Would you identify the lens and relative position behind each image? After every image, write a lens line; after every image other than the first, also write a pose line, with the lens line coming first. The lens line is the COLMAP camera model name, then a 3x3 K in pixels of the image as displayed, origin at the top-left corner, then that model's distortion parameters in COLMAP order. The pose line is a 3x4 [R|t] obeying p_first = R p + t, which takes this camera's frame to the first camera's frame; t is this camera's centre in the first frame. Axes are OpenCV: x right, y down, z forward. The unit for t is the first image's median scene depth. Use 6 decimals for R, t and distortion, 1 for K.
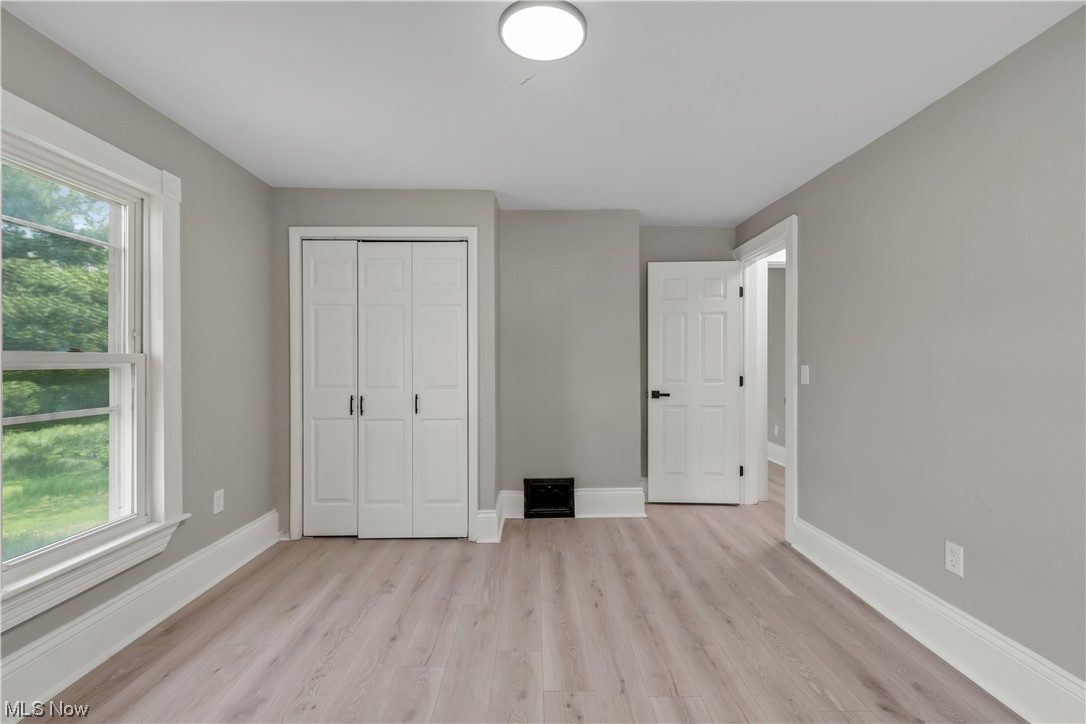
lens RADIAL K [[481.5, 0, 539.4], [0, 481.5, 356.8], [0, 0, 1]] dist [0.004754, -0.001217]
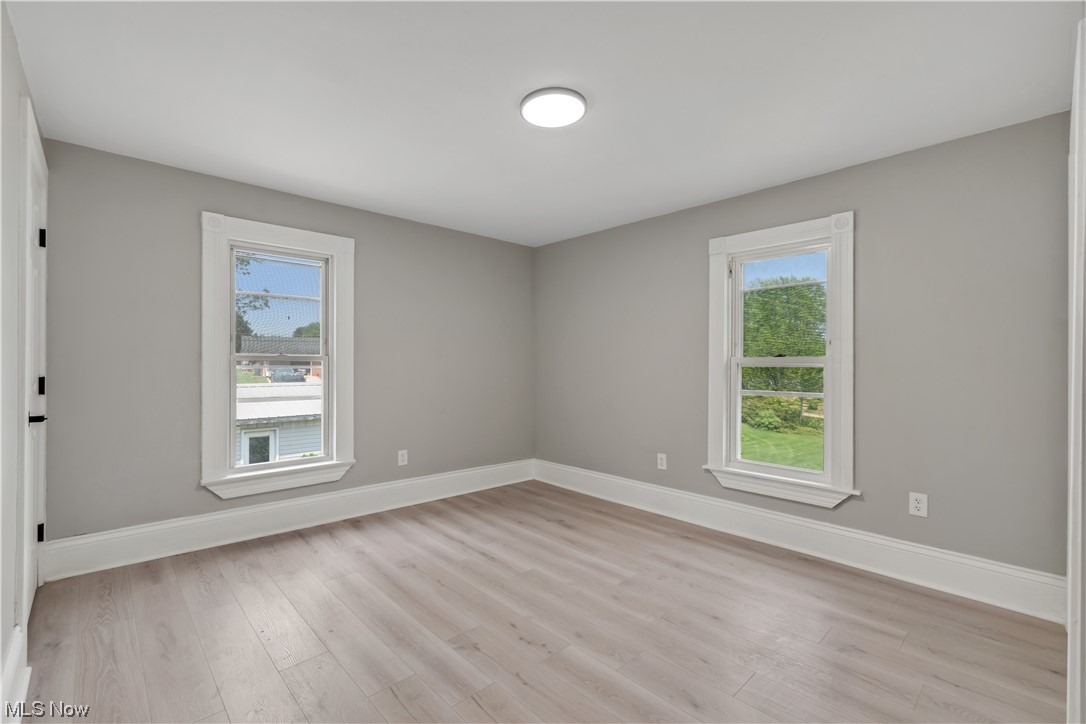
lens RADIAL K [[481.5, 0, 544.7], [0, 481.5, 364.9], [0, 0, 1]] dist [0.004754, -0.001217]
pose [[-0.735460, -0.001995, -0.677565, 0.673846], [0.001540, 0.999988, -0.004617, 0.023363], [0.677566, -0.004439, -0.735449, 1.457316]]
